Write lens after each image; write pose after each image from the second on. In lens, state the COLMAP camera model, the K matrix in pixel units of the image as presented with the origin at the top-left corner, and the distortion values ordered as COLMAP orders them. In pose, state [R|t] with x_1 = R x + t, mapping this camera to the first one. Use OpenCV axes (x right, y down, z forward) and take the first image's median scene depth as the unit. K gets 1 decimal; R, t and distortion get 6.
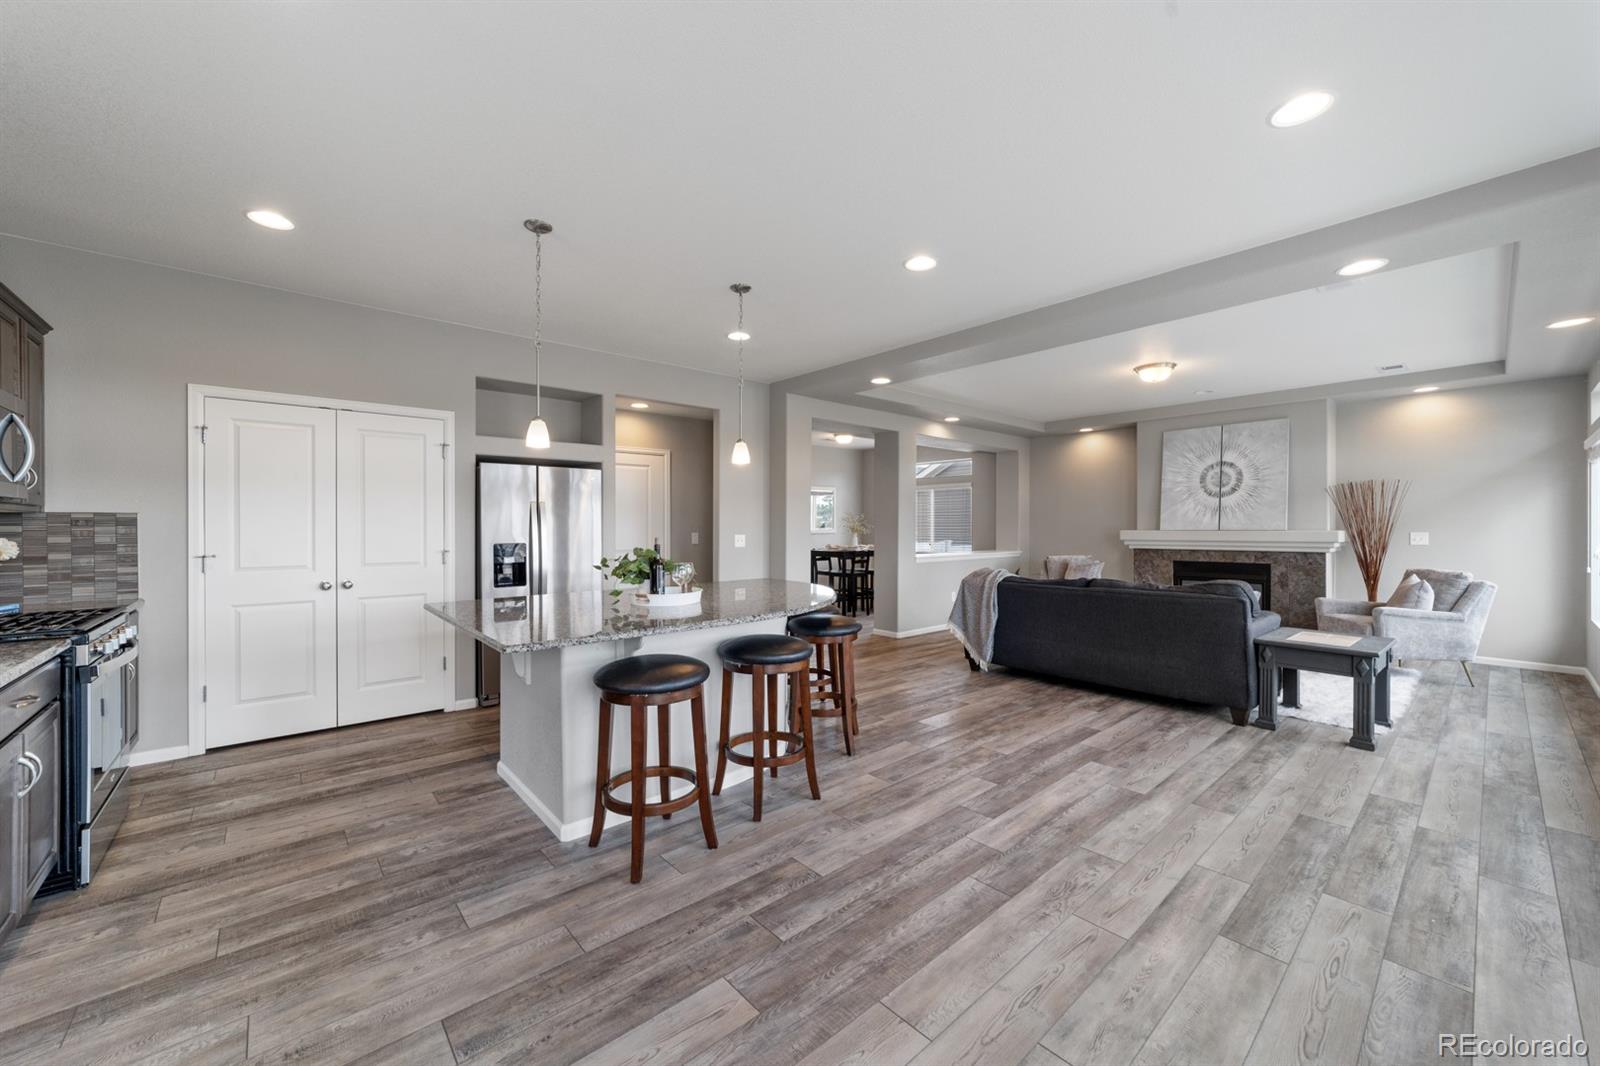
lens RADIAL K [[615.3, 0, 812.4], [0, 615.3, 527.7], [0, 0, 1]] dist [-0.012321, 0.004700]
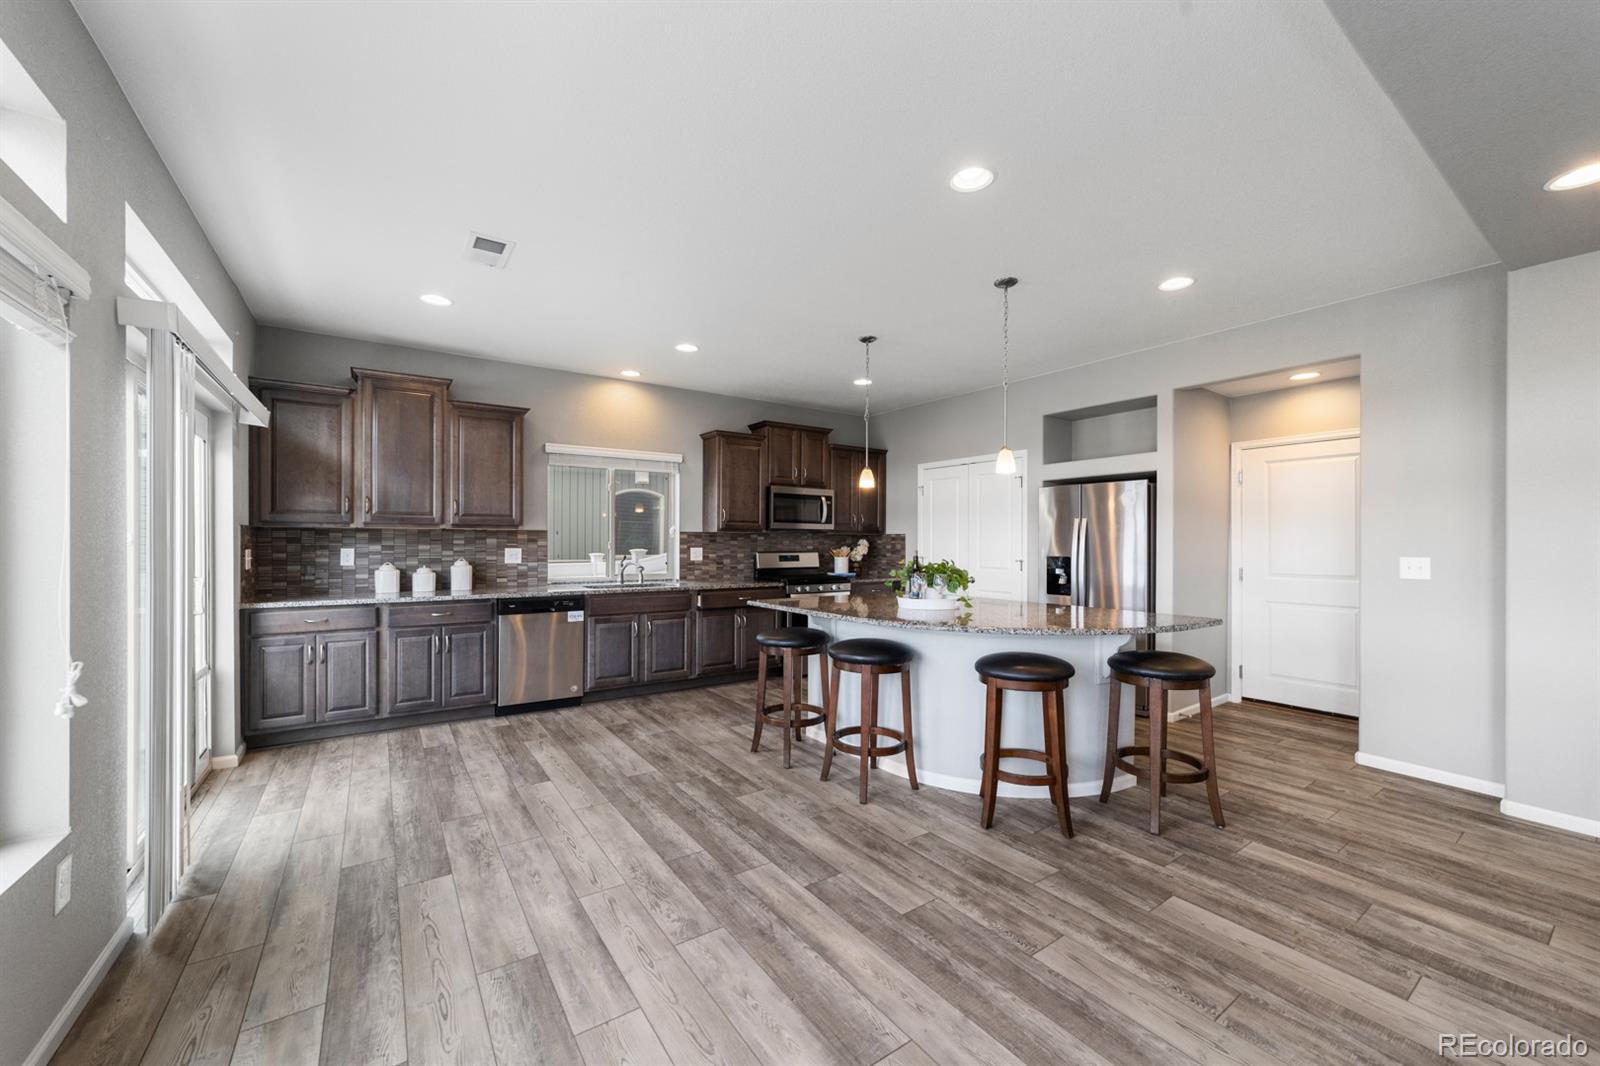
lens RADIAL K [[615.3, 0, 791.7], [0, 615.3, 540.2], [0, 0, 1]] dist [-0.012321, 0.004700]
pose [[-0.130804, 0.000083, -0.991408, 1.186797], [-0.004731, 0.999989, 0.000708, -0.004211], [0.991397, 0.004783, -0.130802, 1.139970]]
